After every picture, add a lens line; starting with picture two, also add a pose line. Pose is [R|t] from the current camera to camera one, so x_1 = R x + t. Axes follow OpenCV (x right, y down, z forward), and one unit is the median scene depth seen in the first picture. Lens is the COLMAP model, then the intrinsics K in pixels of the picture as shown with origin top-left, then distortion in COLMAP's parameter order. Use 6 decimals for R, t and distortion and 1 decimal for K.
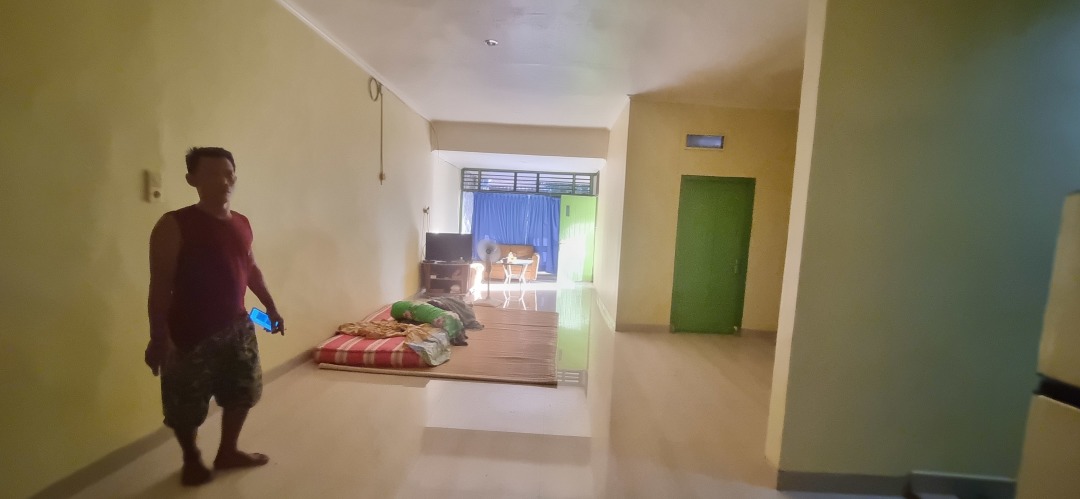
lens RADIAL K [[421.2, 0, 551.0], [0, 421.2, 255.2], [0, 0, 1]] dist [-0.001222, 0.001056]
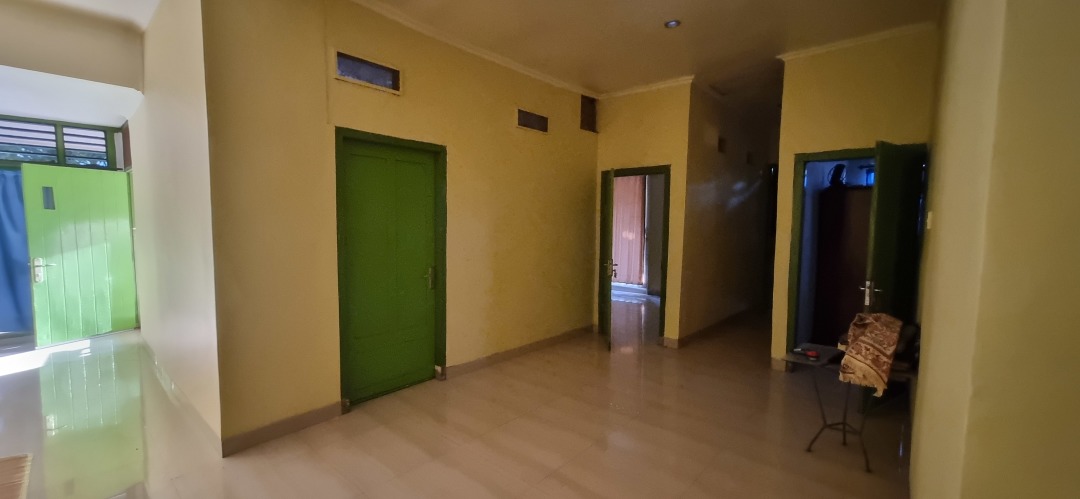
lens RADIAL K [[421.2, 0, 538.4], [0, 421.2, 253.9], [0, 0, 1]] dist [-0.001222, 0.001056]
pose [[0.643702, -0.096937, 0.759112, 0.027809], [0.084811, 0.994871, 0.055126, -0.019278], [-0.760562, 0.028896, 0.648622, 0.251266]]
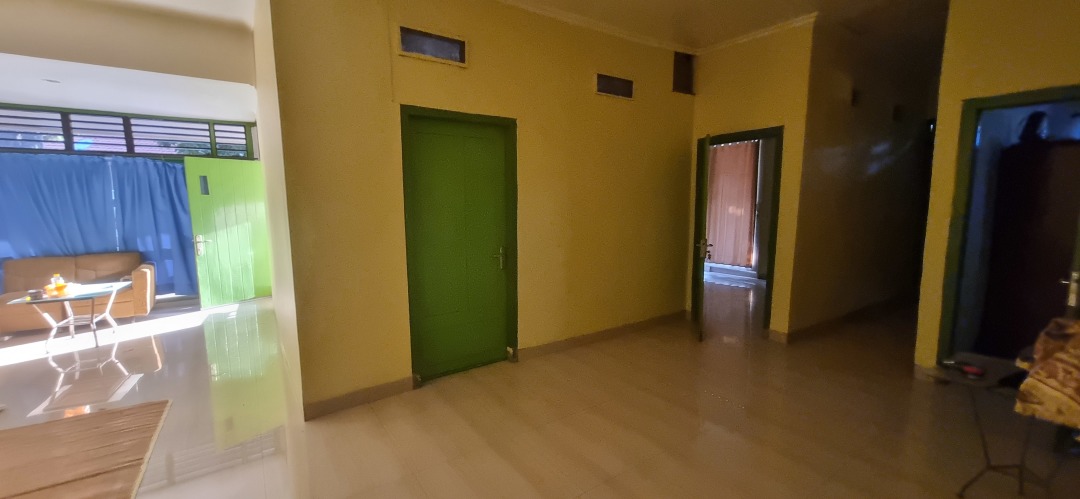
lens RADIAL K [[421.2, 0, 540.0], [0, 421.2, 252.9], [0, 0, 1]] dist [-0.001222, 0.001056]
pose [[0.808159, -0.125876, 0.575356, 0.066789], [0.094604, 0.991953, 0.084136, -0.017059], [-0.581316, -0.013564, 0.813564, 0.252148]]
